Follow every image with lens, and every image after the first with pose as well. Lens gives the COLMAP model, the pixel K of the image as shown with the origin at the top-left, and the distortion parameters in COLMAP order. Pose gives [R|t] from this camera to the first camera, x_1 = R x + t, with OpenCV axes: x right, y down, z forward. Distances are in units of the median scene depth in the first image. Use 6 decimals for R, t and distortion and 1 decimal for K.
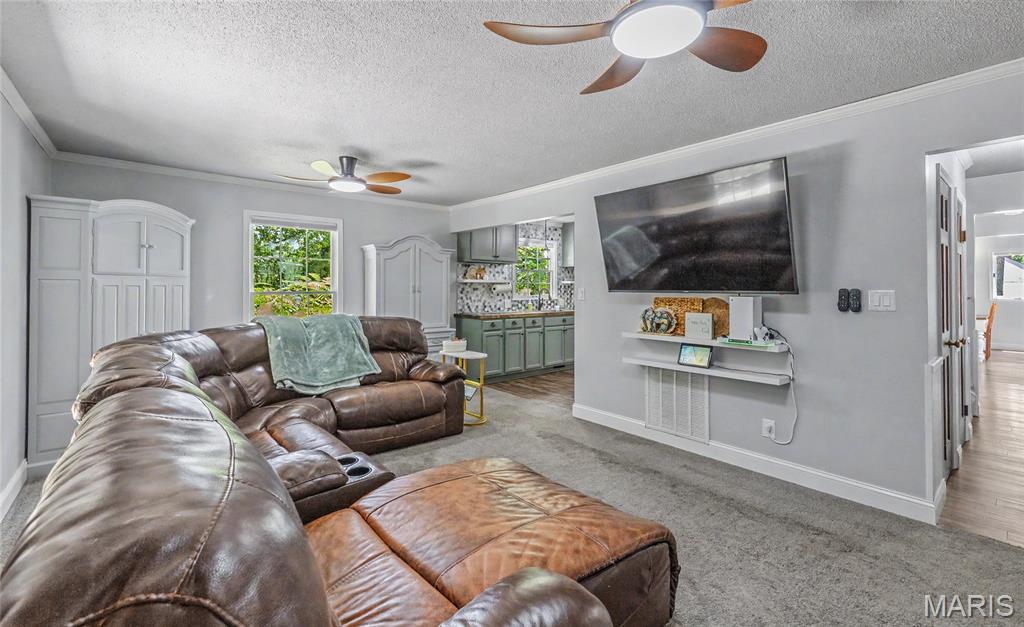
lens RADIAL K [[436.3, 0, 514.9], [0, 436.3, 286.7], [0, 0, 1]] dist [0.000840, 0.000130]
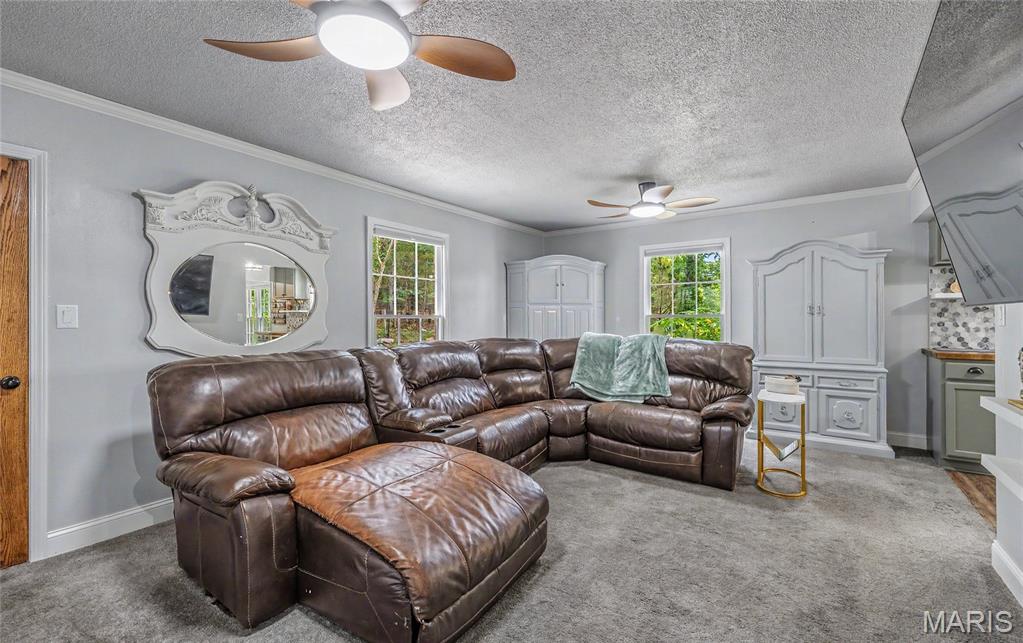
lens RADIAL K [[435.7, 0, 508.5], [0, 435.7, 330.5], [0, 0, 1]] dist [0.001826, 0.000118]
pose [[0.239346, 0.026391, -0.970576, 0.466163], [0.008866, 0.999529, 0.029365, 0.016314], [0.970894, -0.015634, 0.238999, 0.366191]]
